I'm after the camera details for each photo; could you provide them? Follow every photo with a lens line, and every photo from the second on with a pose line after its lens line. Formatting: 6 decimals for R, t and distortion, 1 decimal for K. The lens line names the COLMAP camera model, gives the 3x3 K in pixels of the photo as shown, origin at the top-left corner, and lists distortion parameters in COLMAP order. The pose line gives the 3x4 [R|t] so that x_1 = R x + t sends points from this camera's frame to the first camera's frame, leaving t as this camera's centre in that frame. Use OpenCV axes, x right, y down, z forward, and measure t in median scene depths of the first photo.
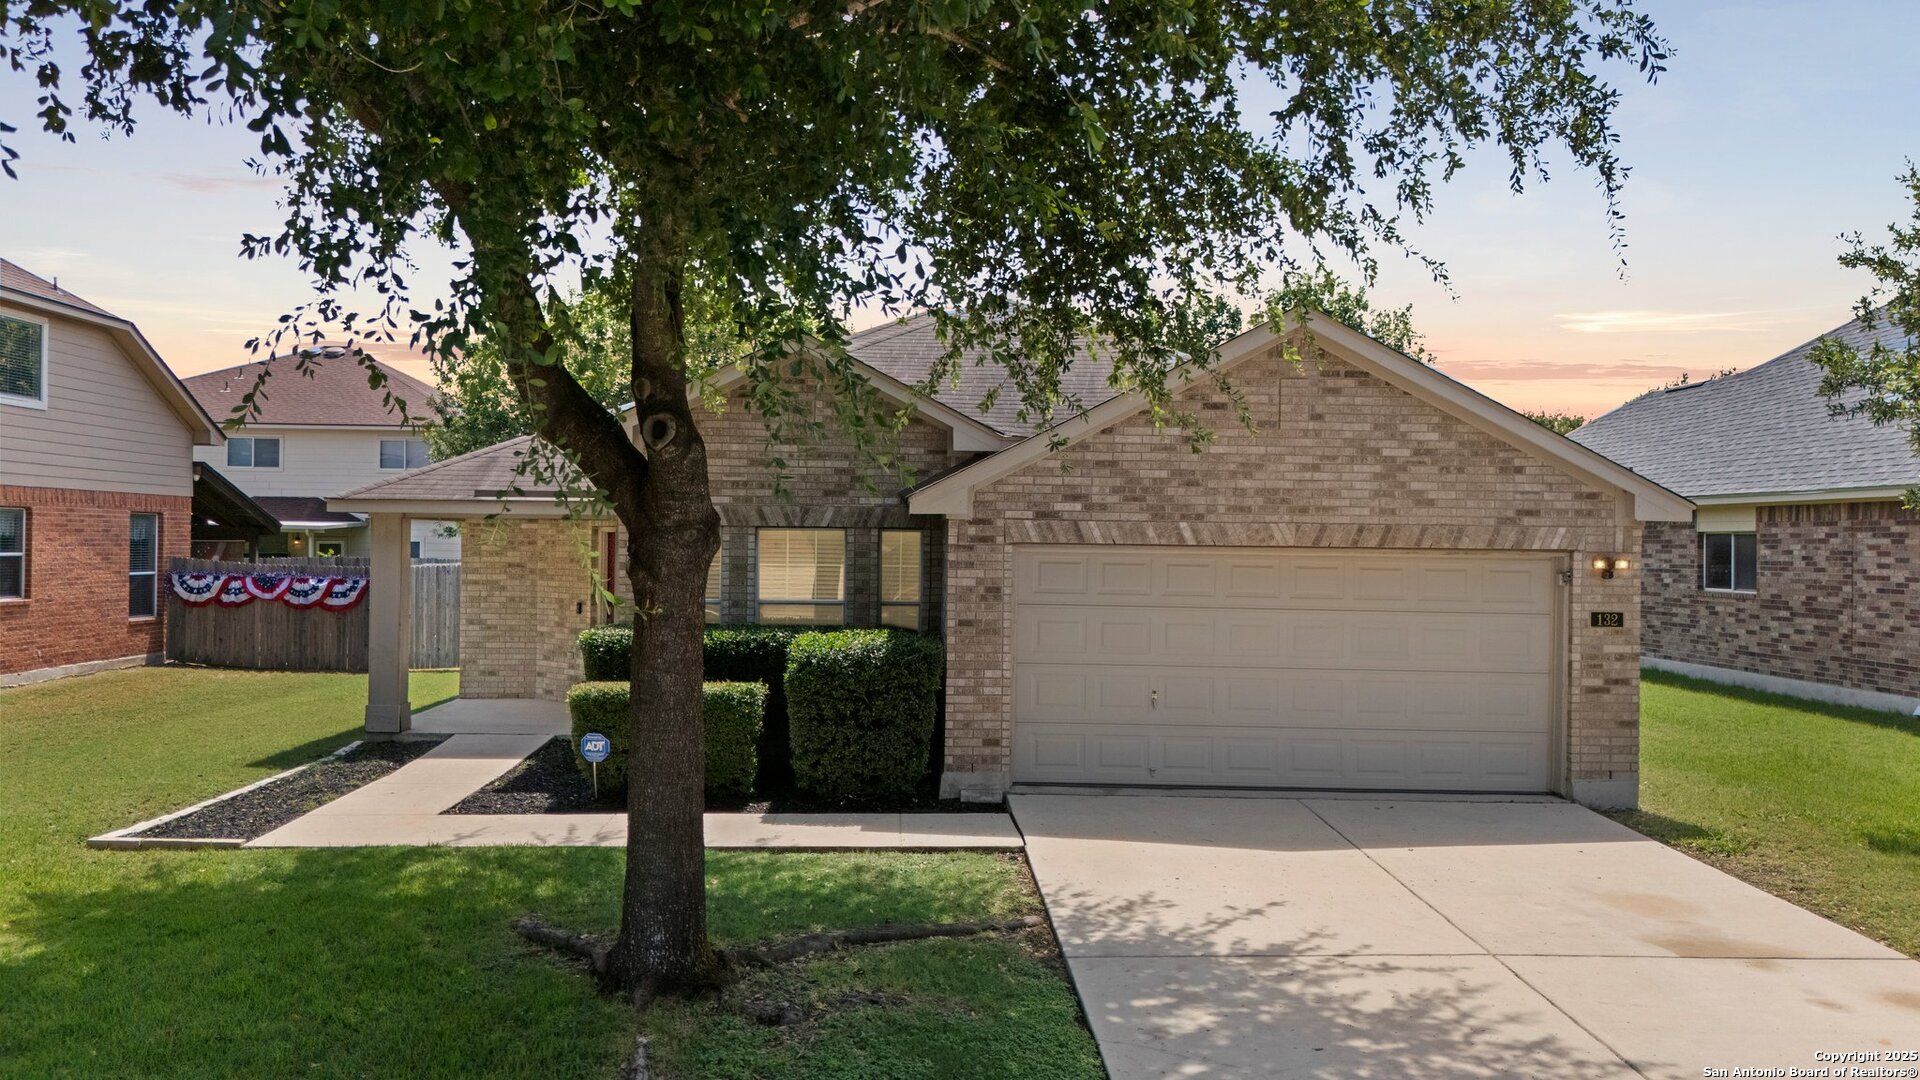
lens RADIAL K [[1421.2, 0, 957.1], [0, 1421.2, 545.2], [0, 0, 1]] dist [0.068704, -0.011976]
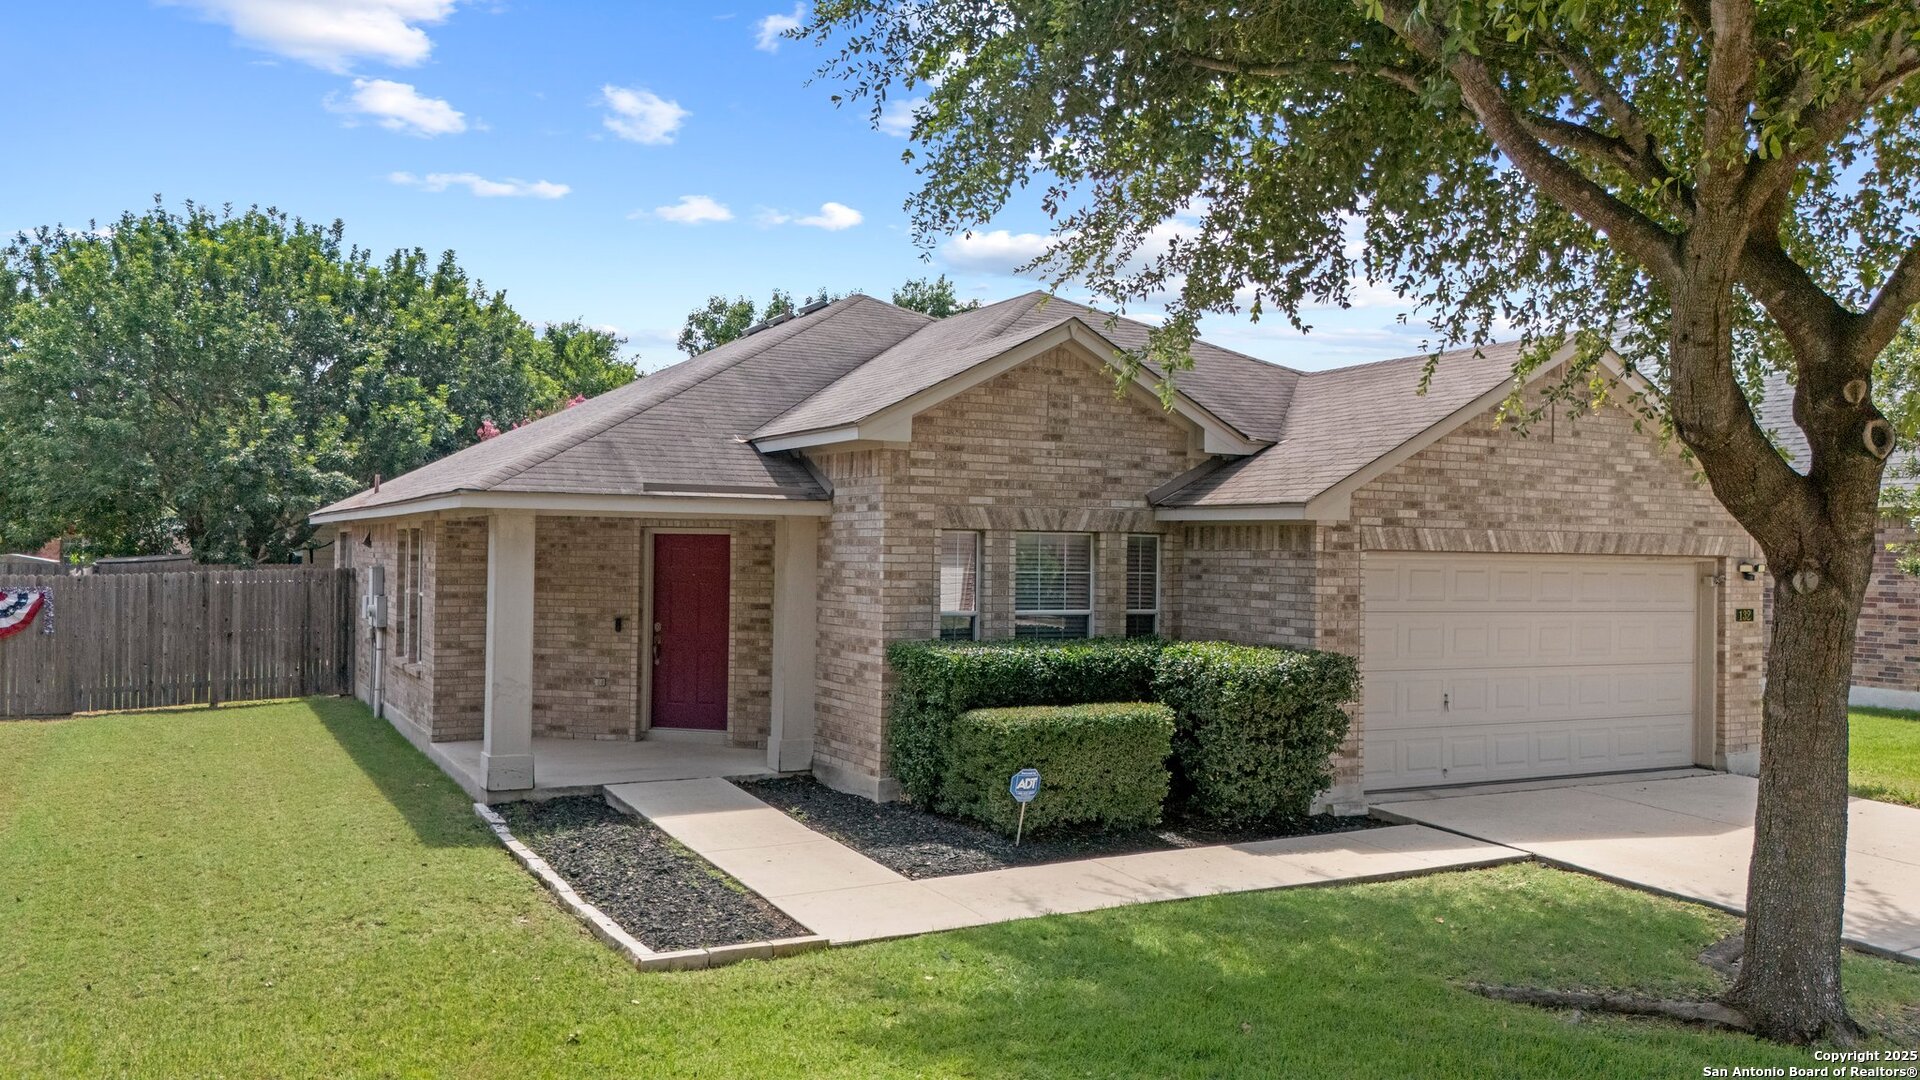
lens RADIAL K [[1421.2, 0, 955.5], [0, 1421.2, 549.8], [0, 0, 1]] dist [0.068704, -0.011976]
pose [[0.890599, 0.000167, 0.454789, -0.661936], [-0.002564, 0.999986, 0.004655, -0.005504], [-0.454782, -0.005312, 0.890587, 0.241516]]
